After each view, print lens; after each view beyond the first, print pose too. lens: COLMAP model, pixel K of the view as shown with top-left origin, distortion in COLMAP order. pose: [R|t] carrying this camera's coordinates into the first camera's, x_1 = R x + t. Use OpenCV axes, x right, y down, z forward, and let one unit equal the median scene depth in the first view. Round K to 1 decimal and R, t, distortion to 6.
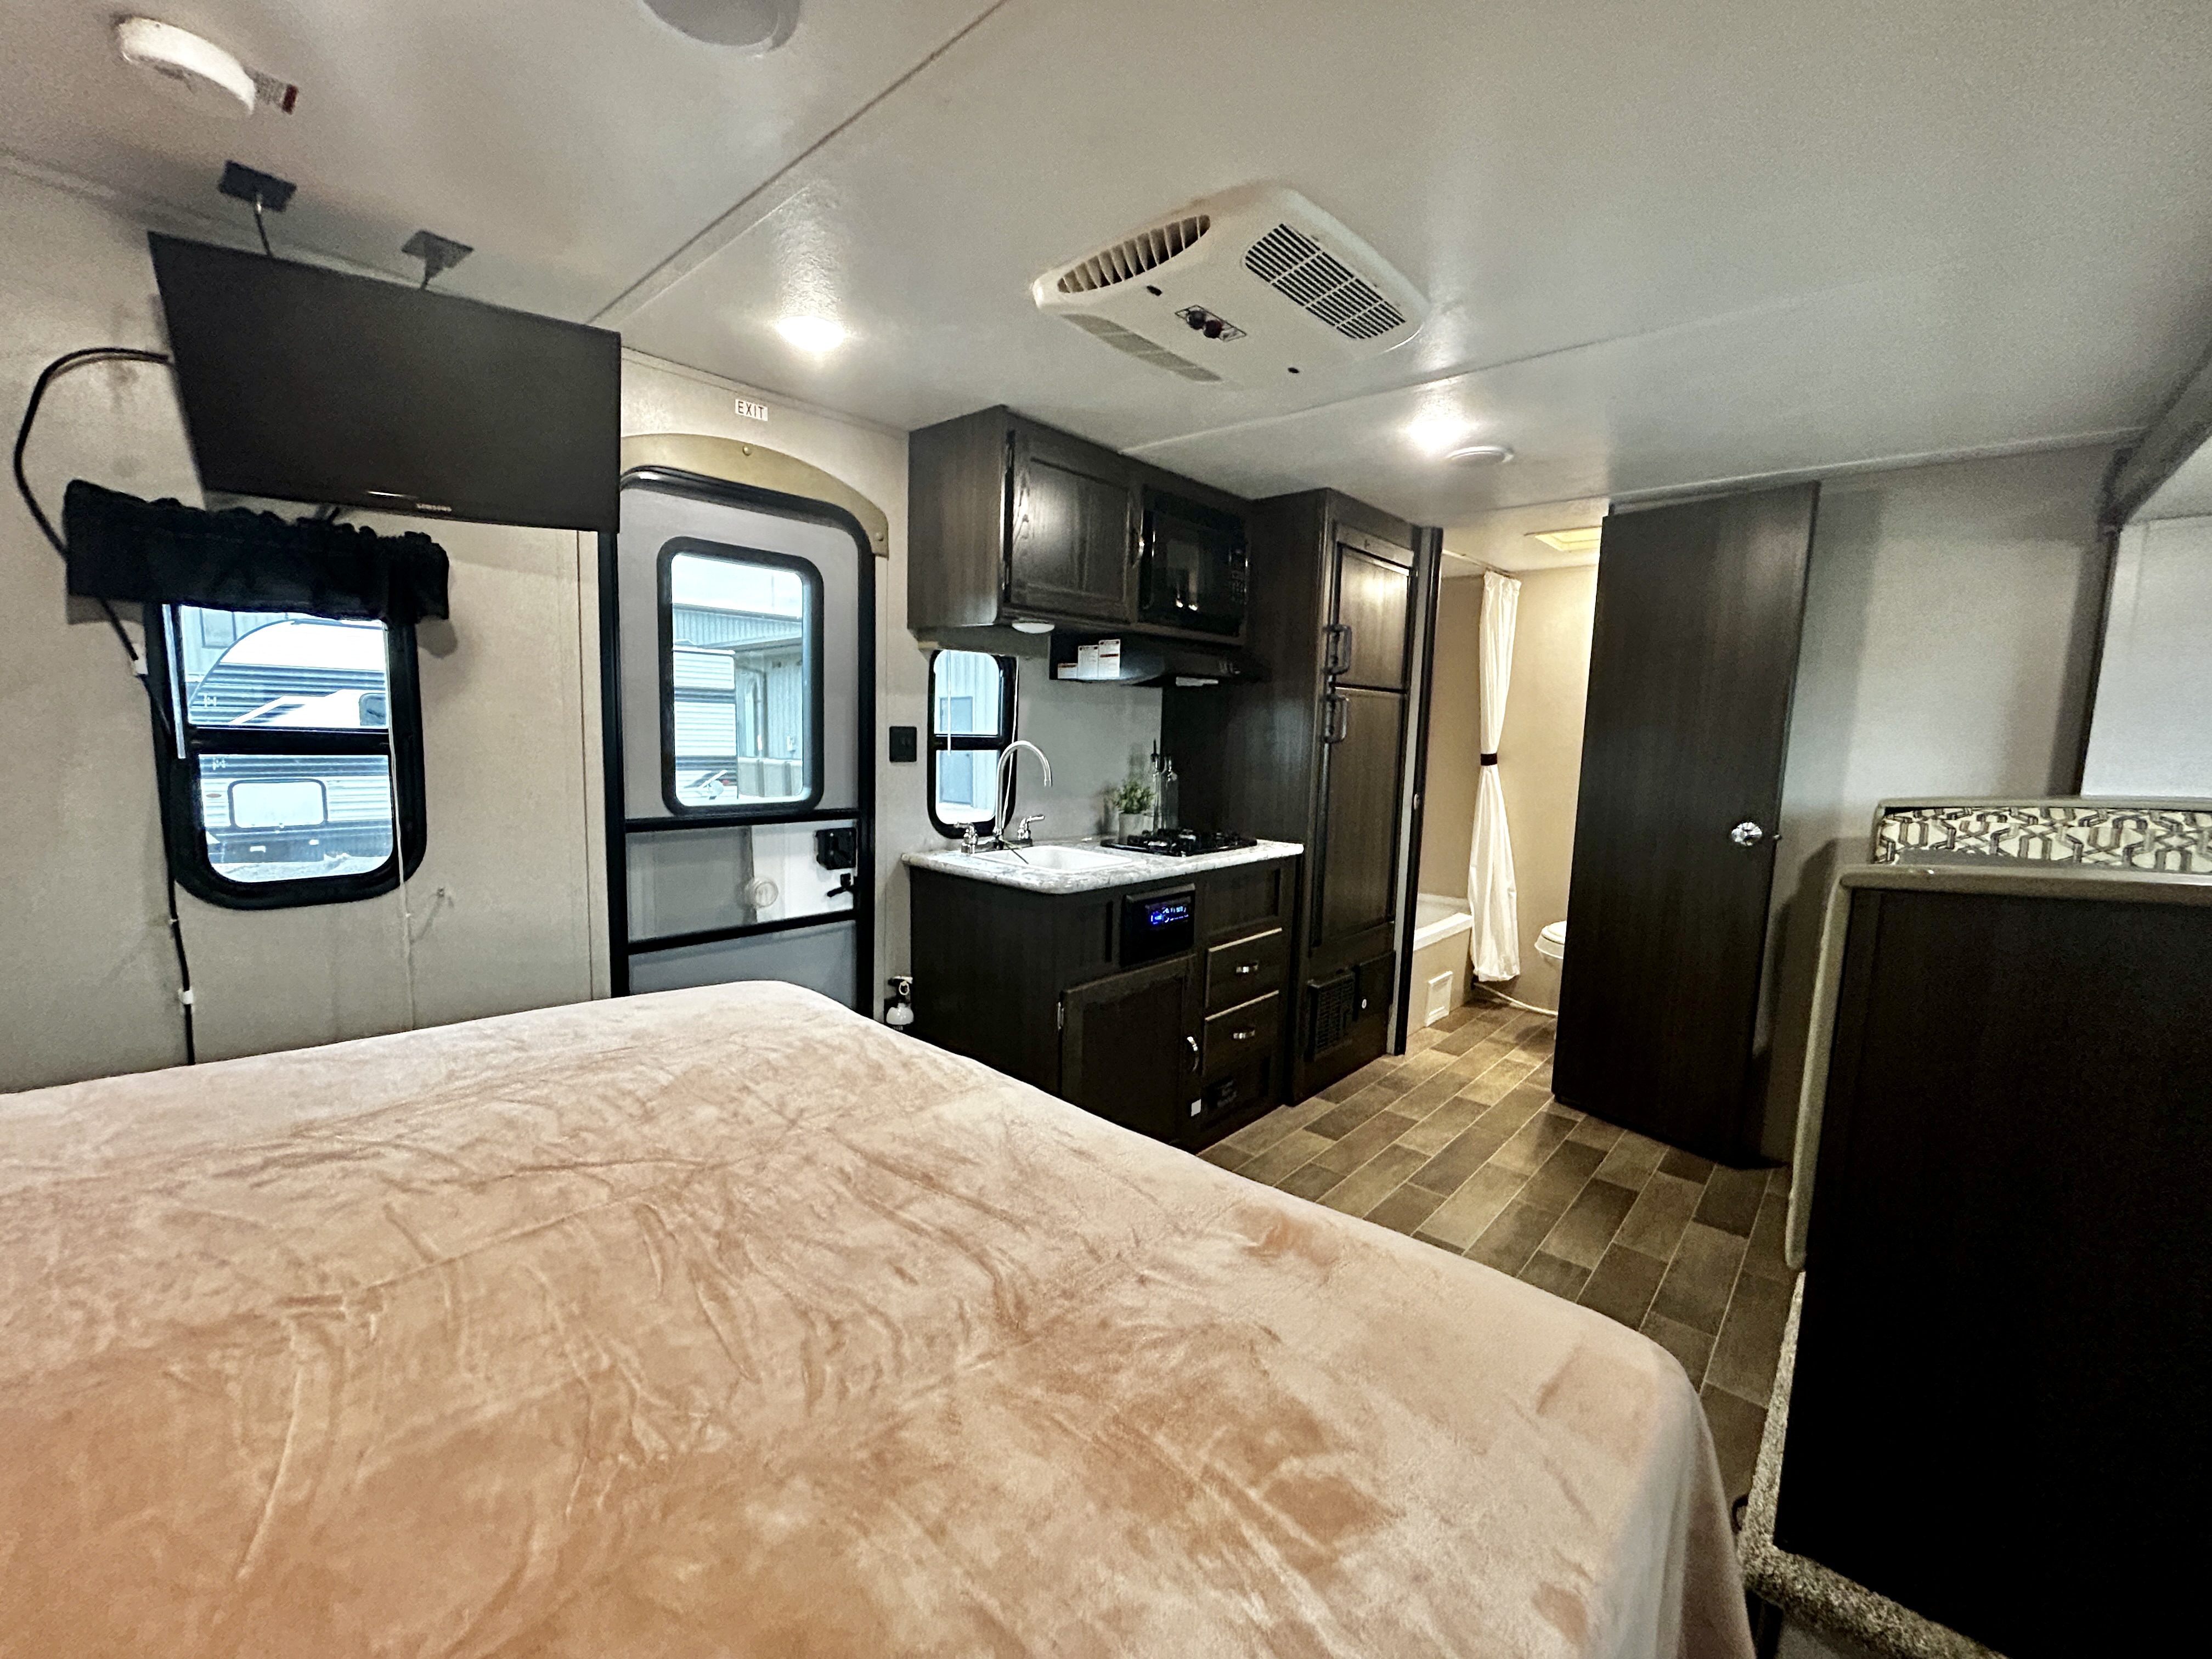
lens RADIAL K [[892.6, 0, 1095.3], [0, 892.6, 830.9], [0, 0, 1]] dist [-0.000085, 0.000380]
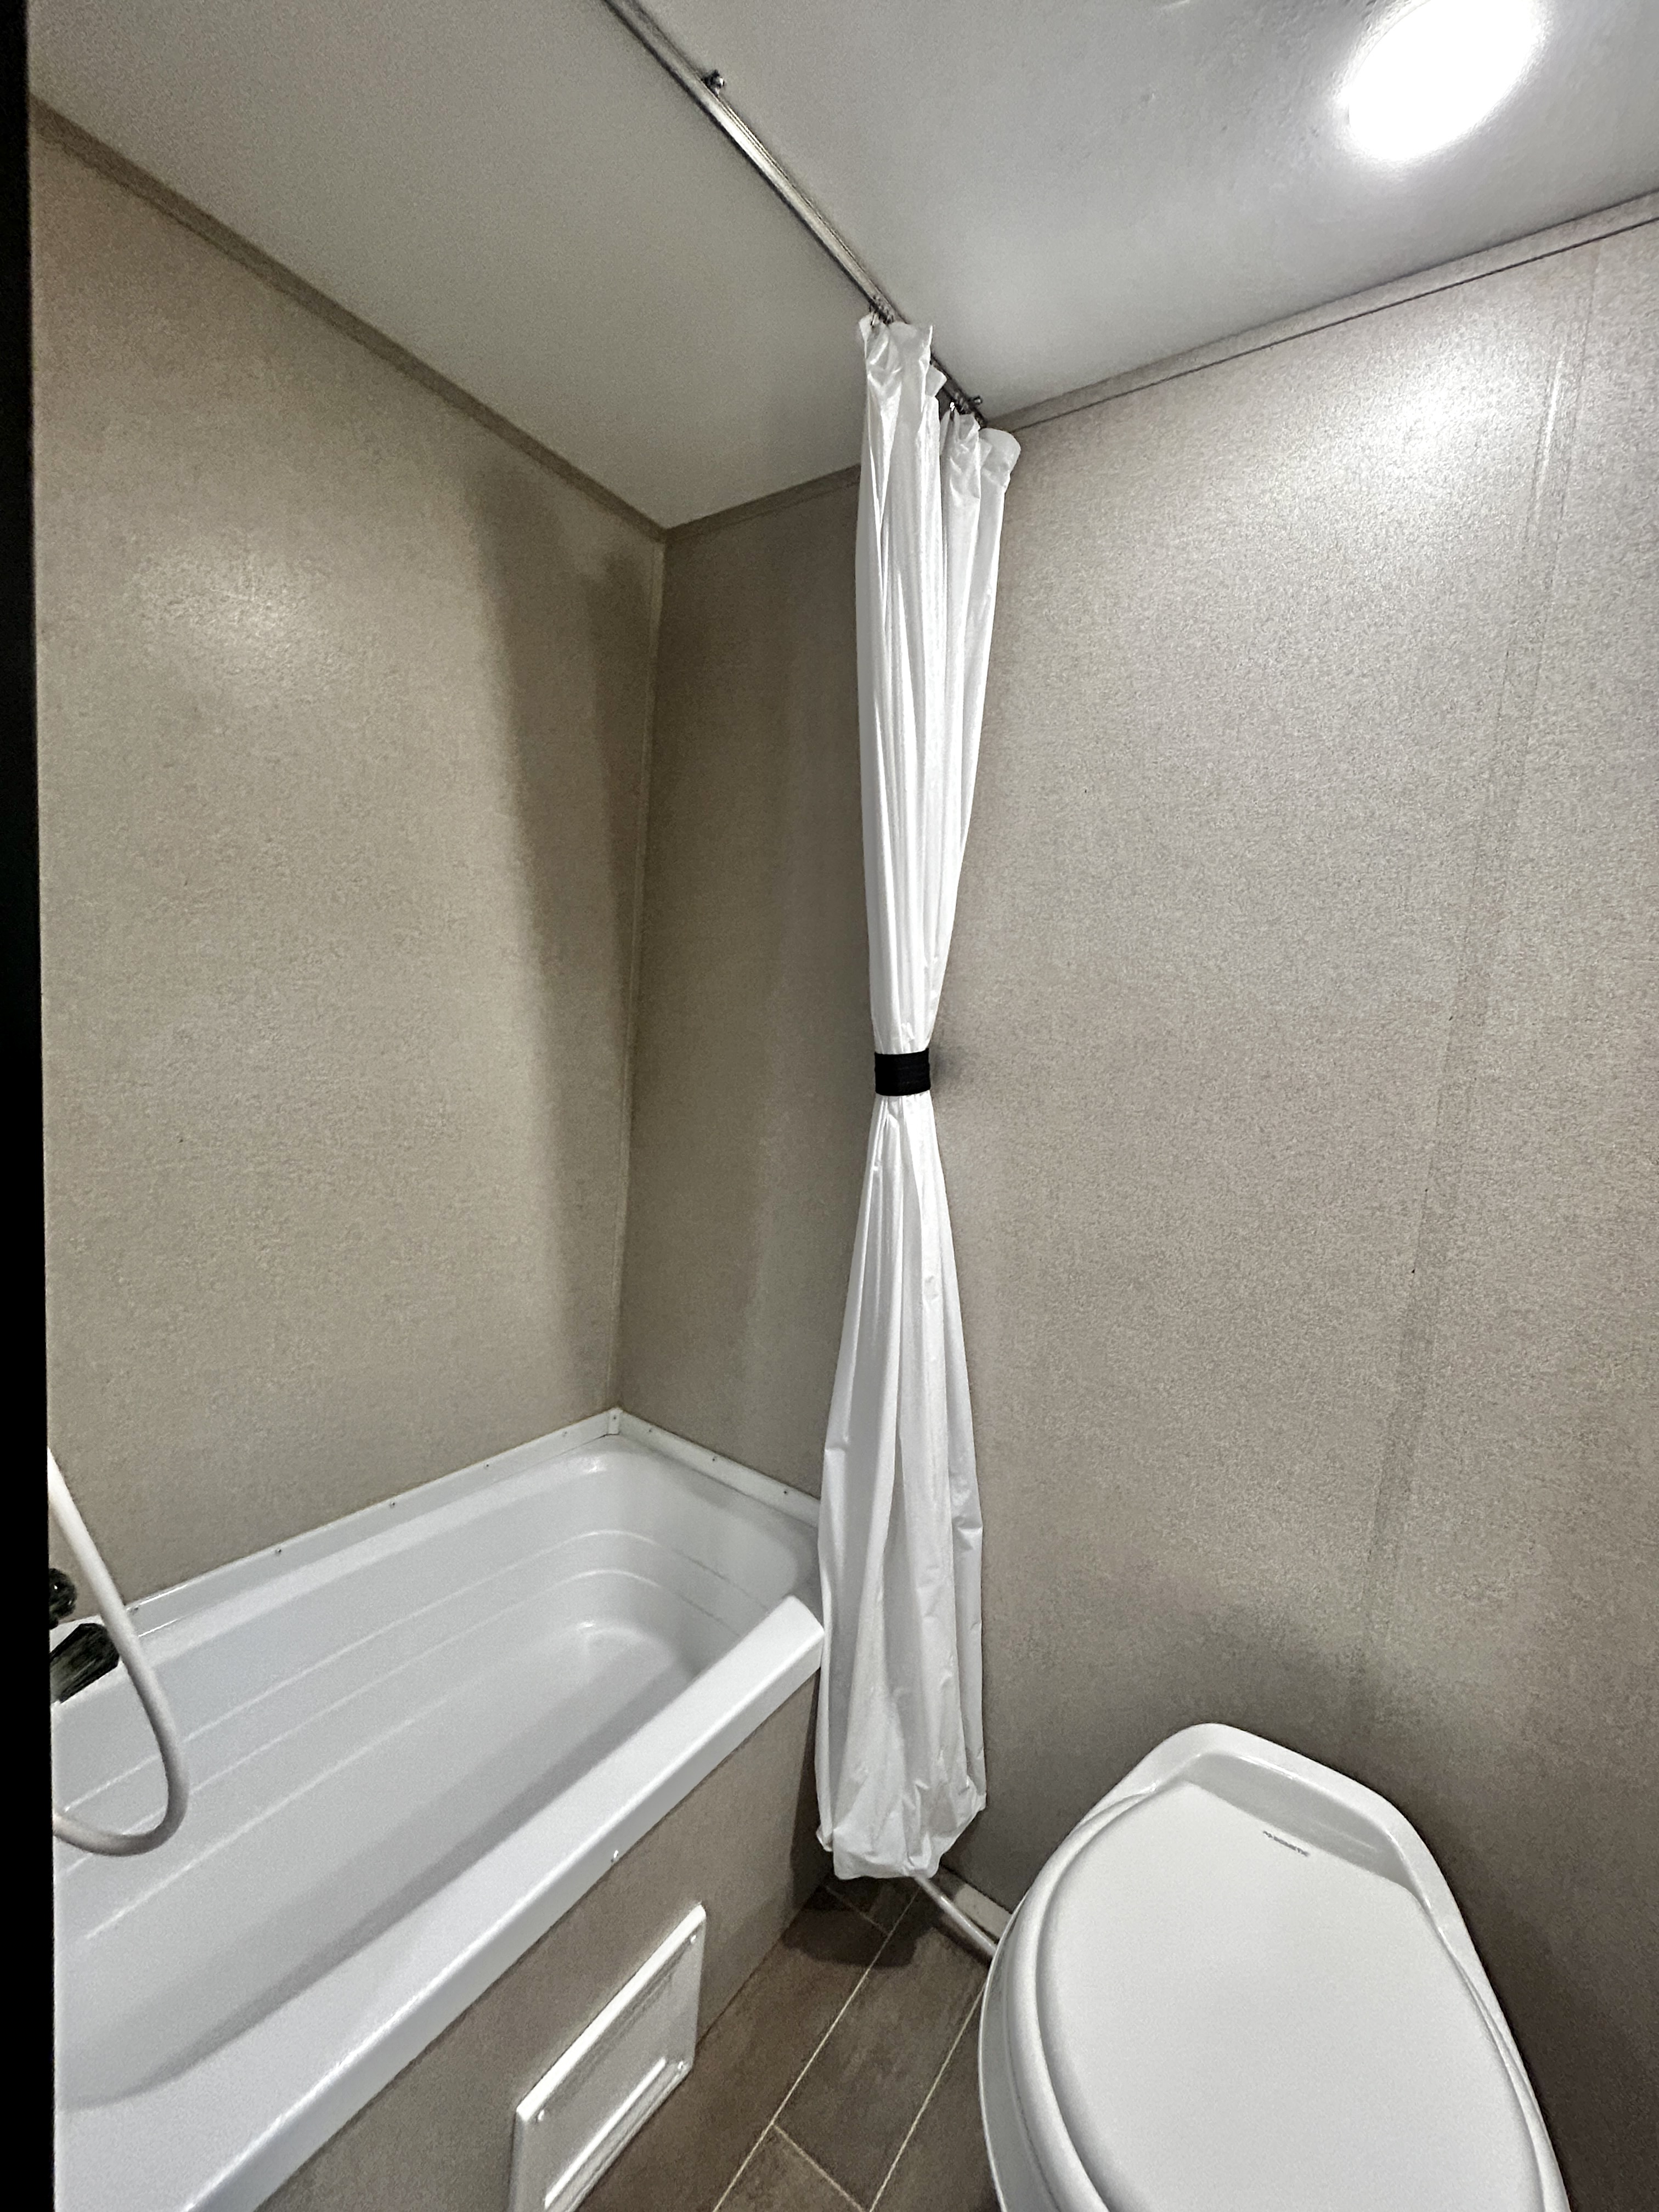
lens RADIAL K [[892.6, 0, 830.8], [0, 892.6, 1094.8], [0, 0, 1]] dist [-0.000085, 0.000380]
pose [[0.989440, 0.039852, 0.139353, 0.525611], [-0.036929, 0.999042, -0.023498, -0.090420], [-0.140156, 0.018103, 0.989964, 0.998077]]
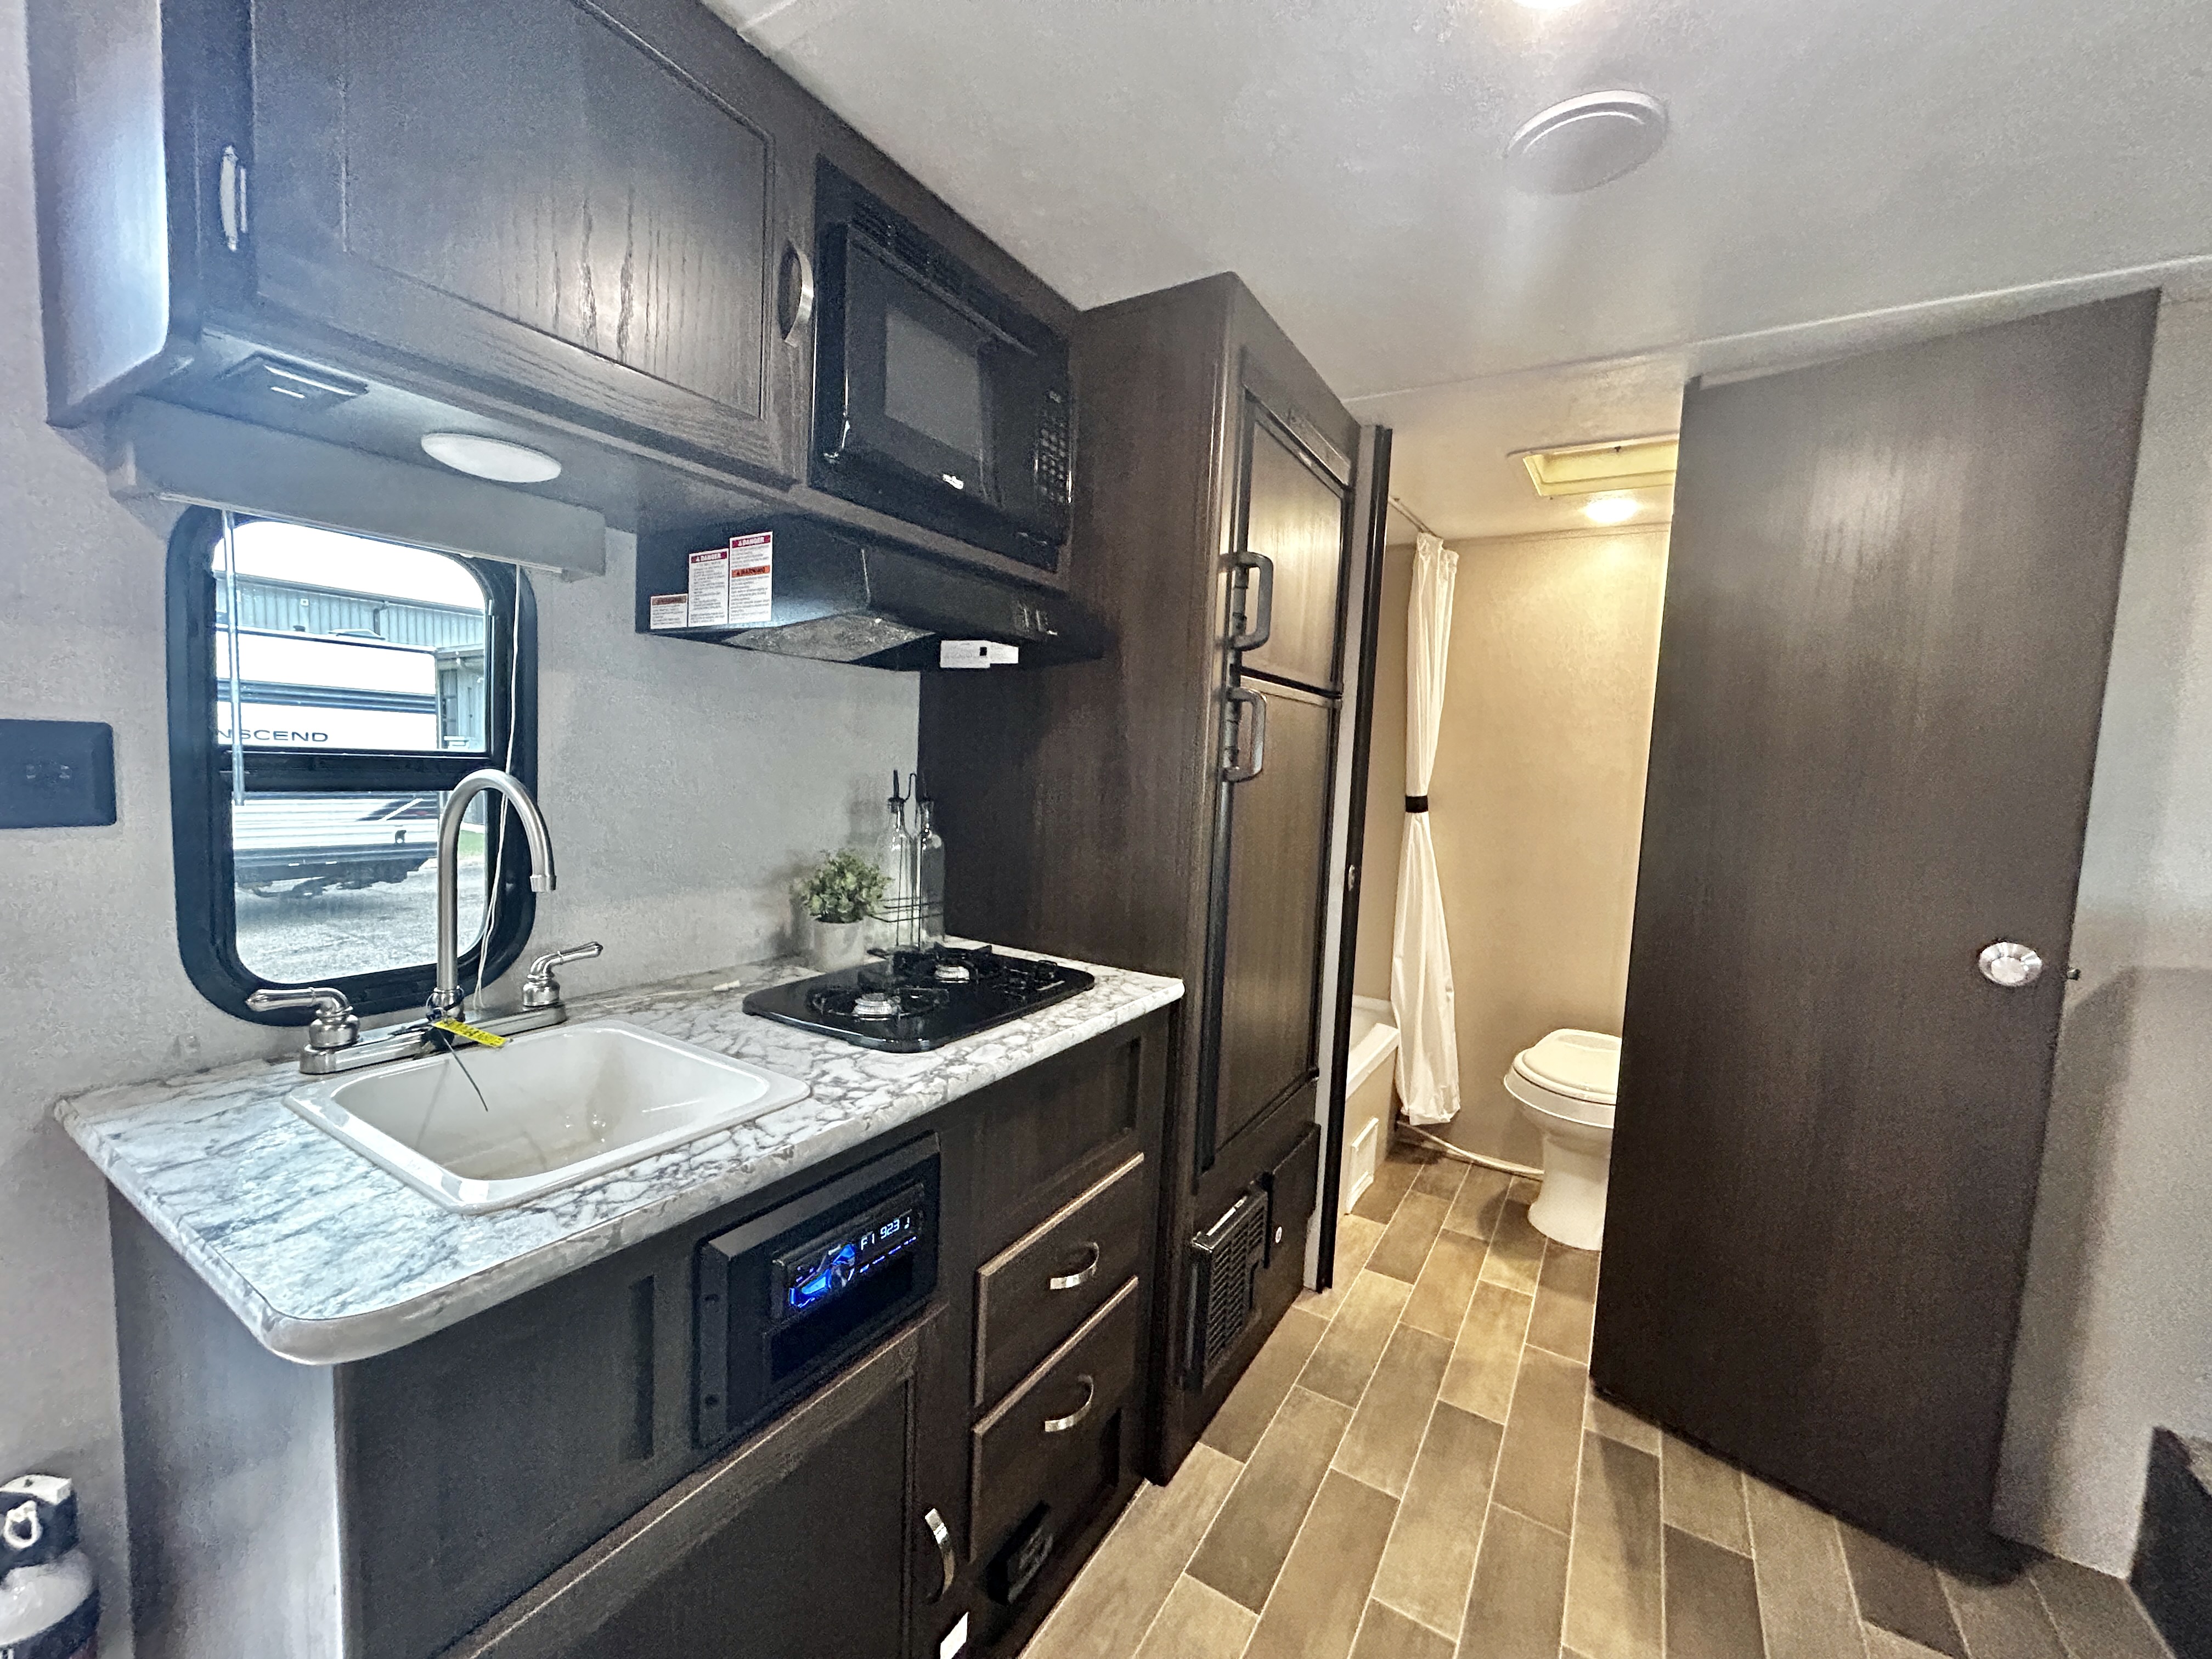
lens RADIAL K [[892.6, 0, 1100.4], [0, 892.6, 829.2], [0, 0, 1]] dist [-0.000085, 0.000380]
pose [[0.982167, 0.002545, 0.187993, 0.088898], [0.003595, 0.999471, -0.032312, -0.053349], [-0.187976, 0.032411, 0.981639, 0.496929]]
